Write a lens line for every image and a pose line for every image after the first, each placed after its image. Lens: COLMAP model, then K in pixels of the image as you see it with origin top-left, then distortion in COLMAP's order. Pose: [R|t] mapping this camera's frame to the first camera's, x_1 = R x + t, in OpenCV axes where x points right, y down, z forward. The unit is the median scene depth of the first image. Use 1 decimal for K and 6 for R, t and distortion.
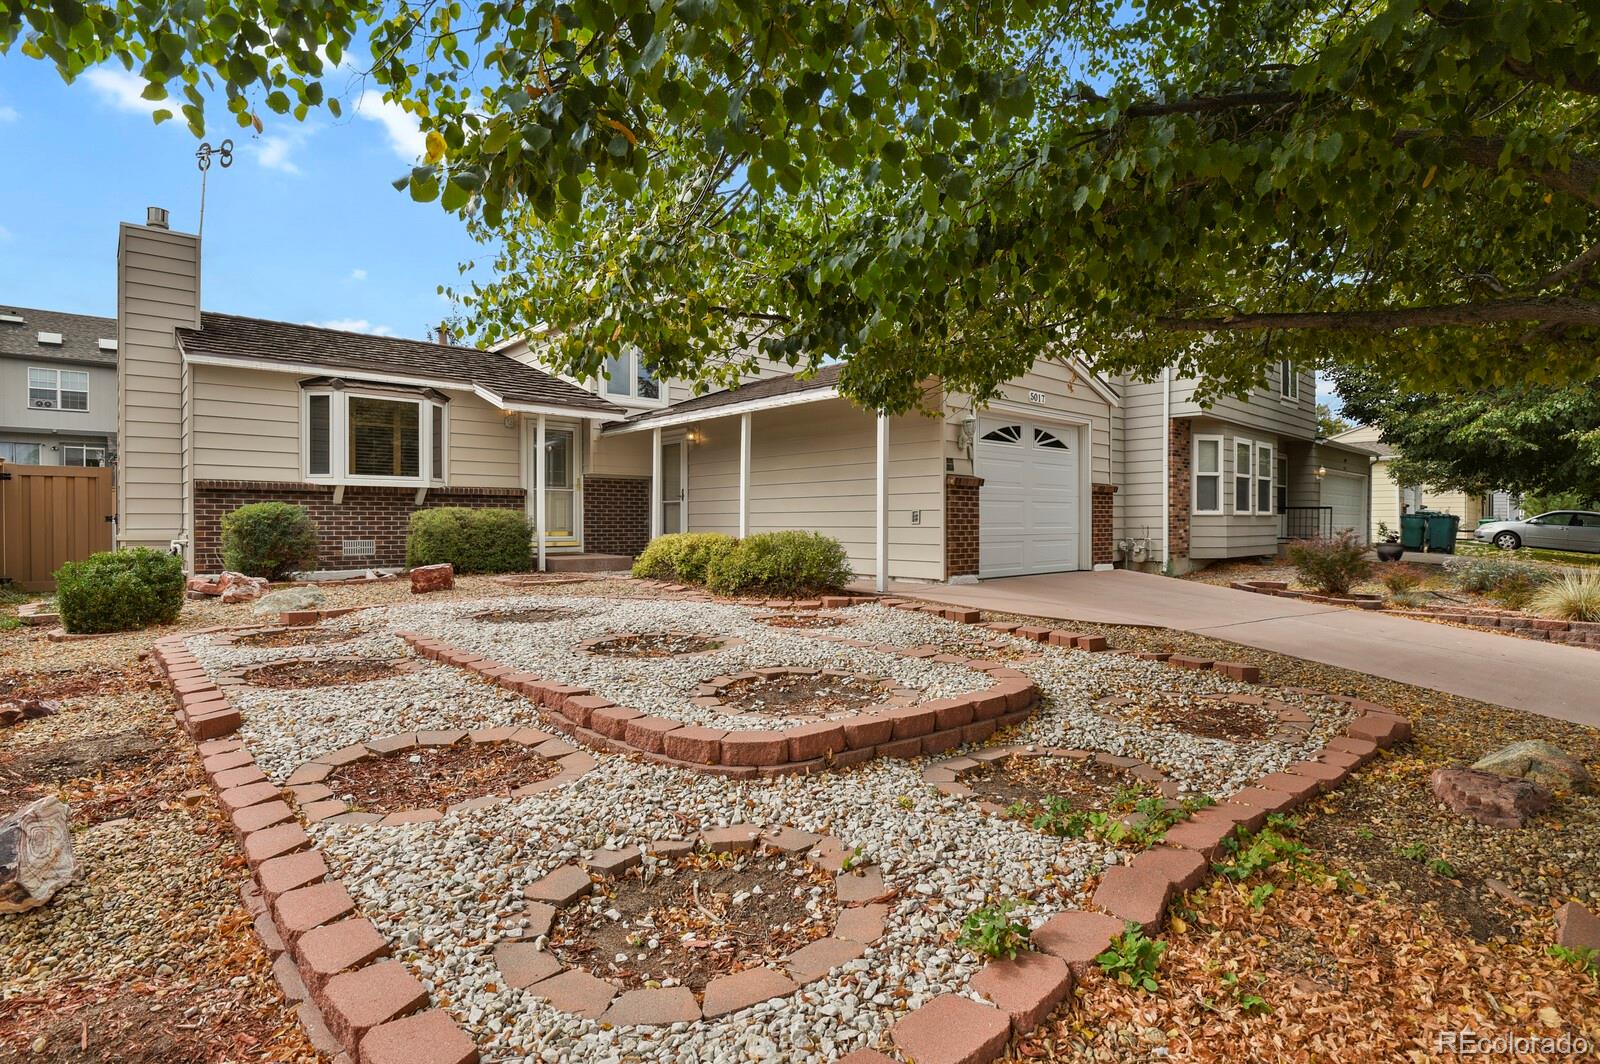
lens RADIAL K [[792.7, 0, 806.0], [0, 792.7, 529.1], [0, 0, 1]] dist [-0.020476, -0.007952]
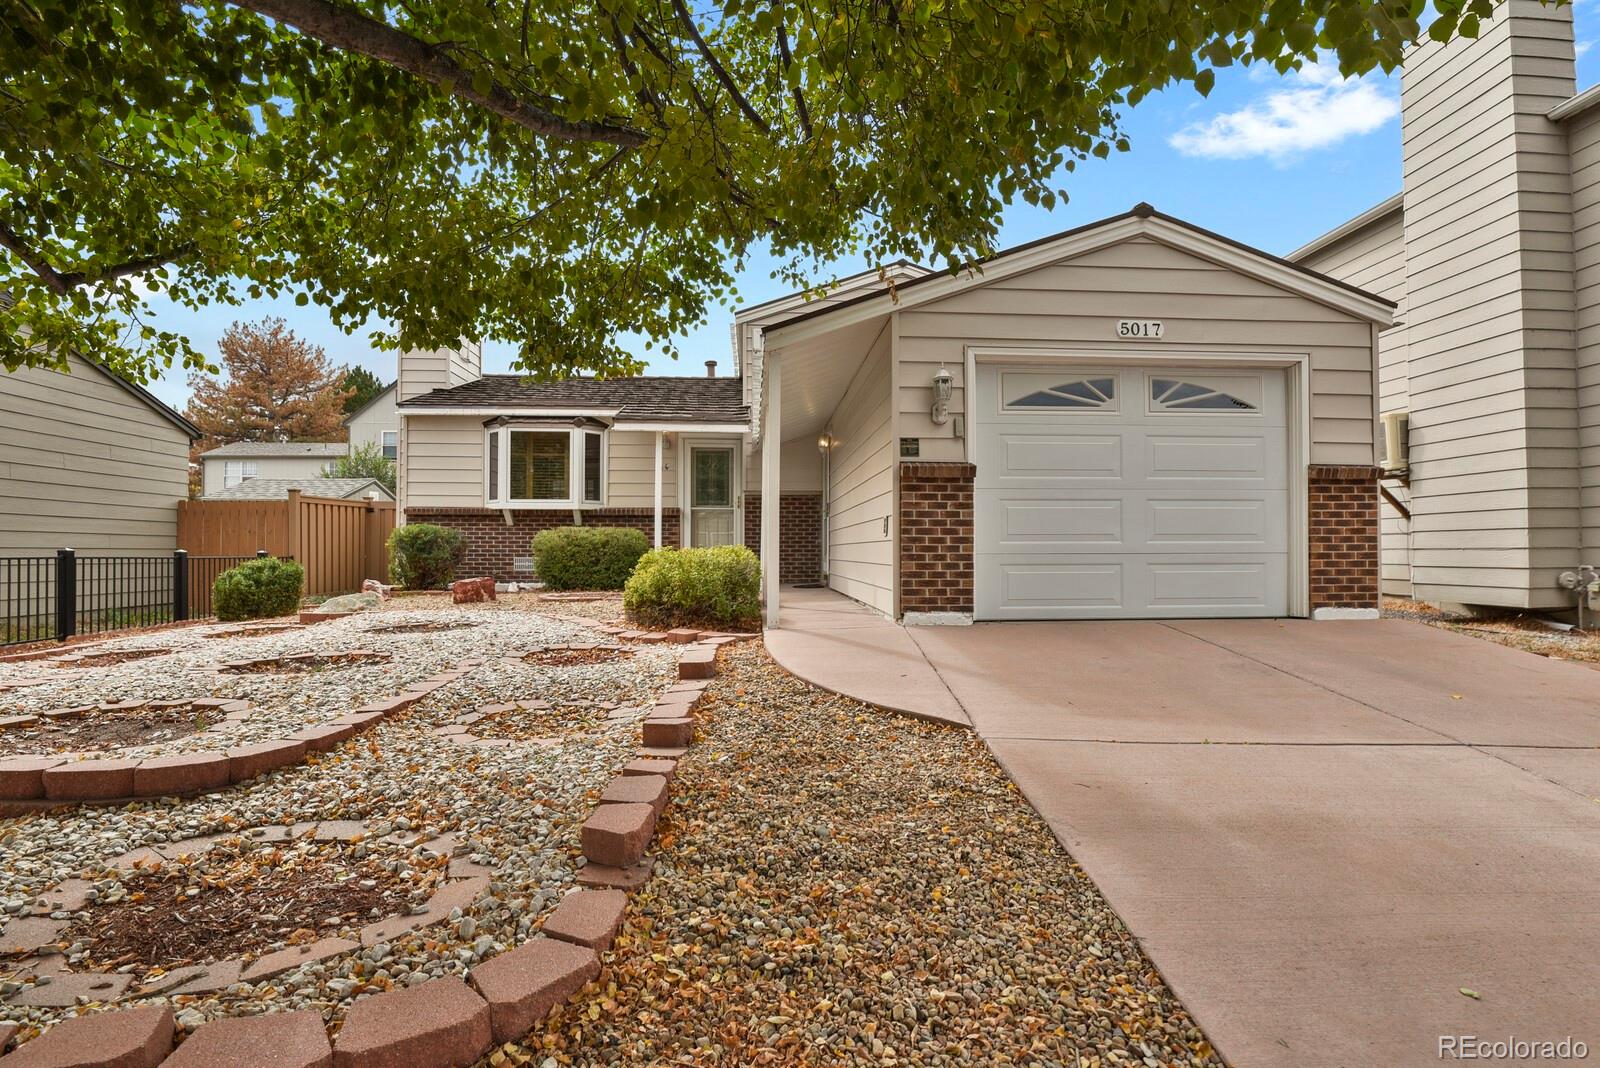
lens RADIAL K [[792.7, 0, 806.0], [0, 792.7, 531.1], [0, 0, 1]] dist [-0.020476, -0.007952]
pose [[0.790399, -0.015449, -0.612397, 0.452264], [-0.004496, 0.999509, -0.031017, 0.009930], [0.612575, 0.027269, 0.789942, 0.356014]]
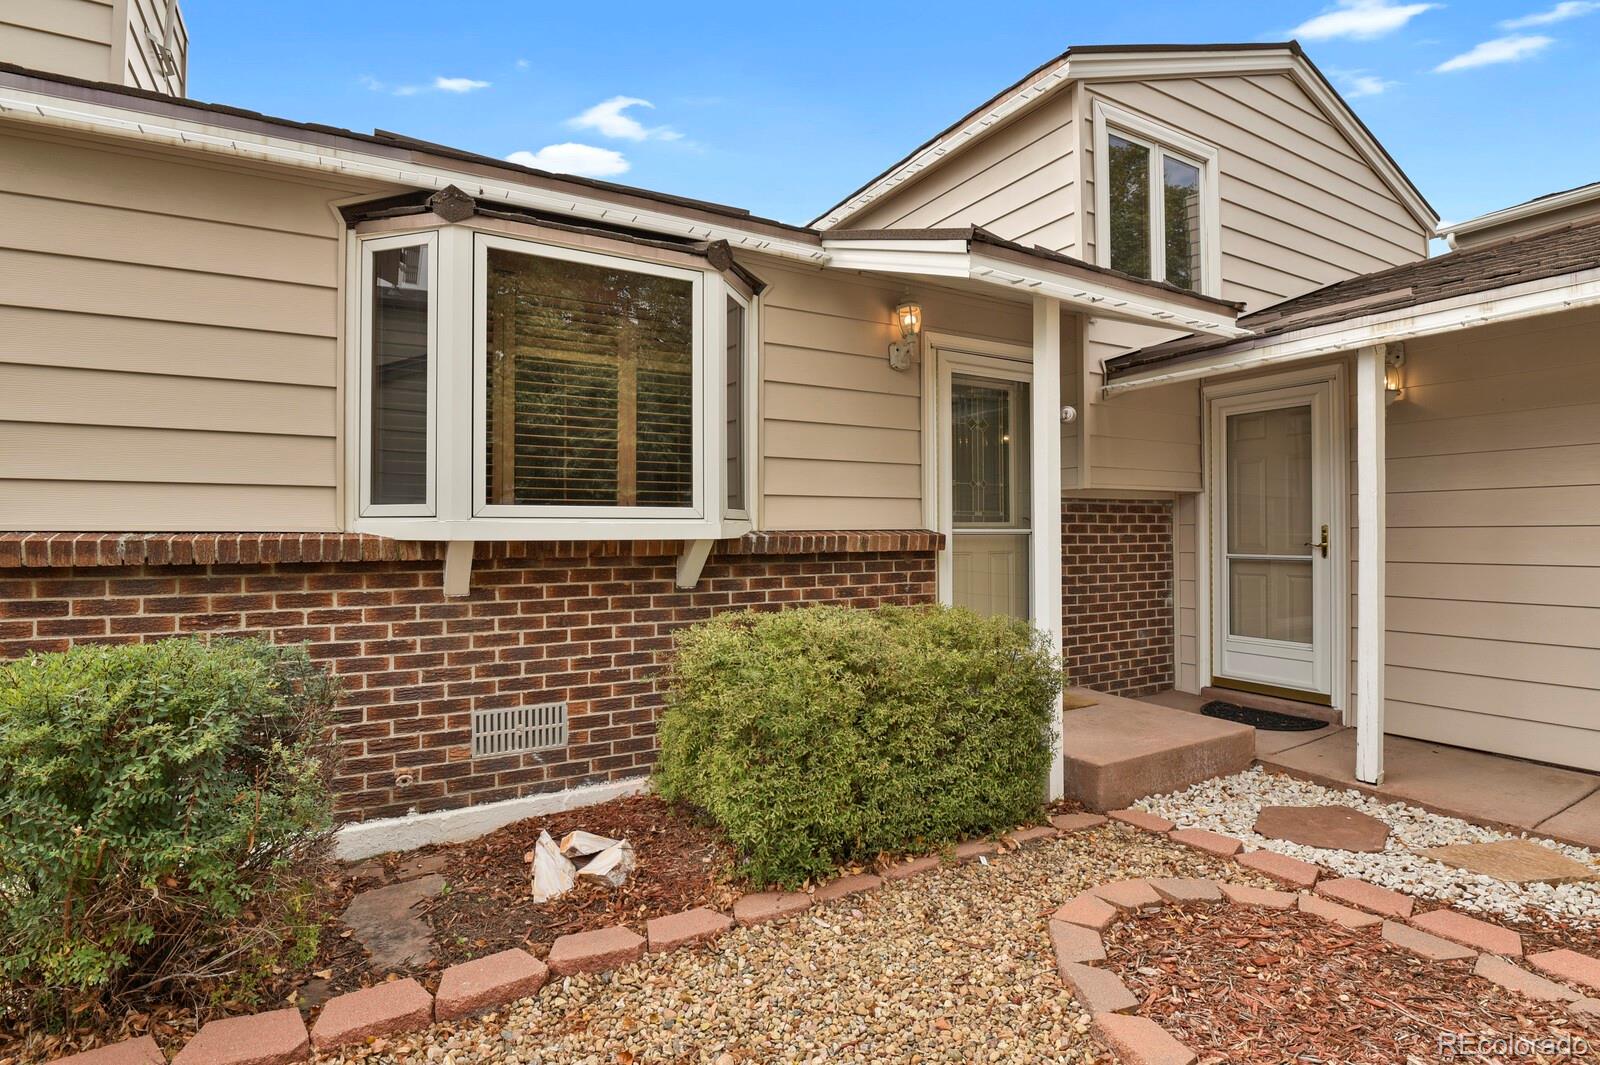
lens RADIAL K [[792.7, 0, 806.0], [0, 792.7, 529.6], [0, 0, 1]] dist [-0.020476, -0.007952]
pose [[0.977285, -0.002962, -0.211911, -0.394151], [-0.000107, 0.999895, -0.014472, -0.055226], [0.211932, 0.014166, 0.977182, 0.724246]]
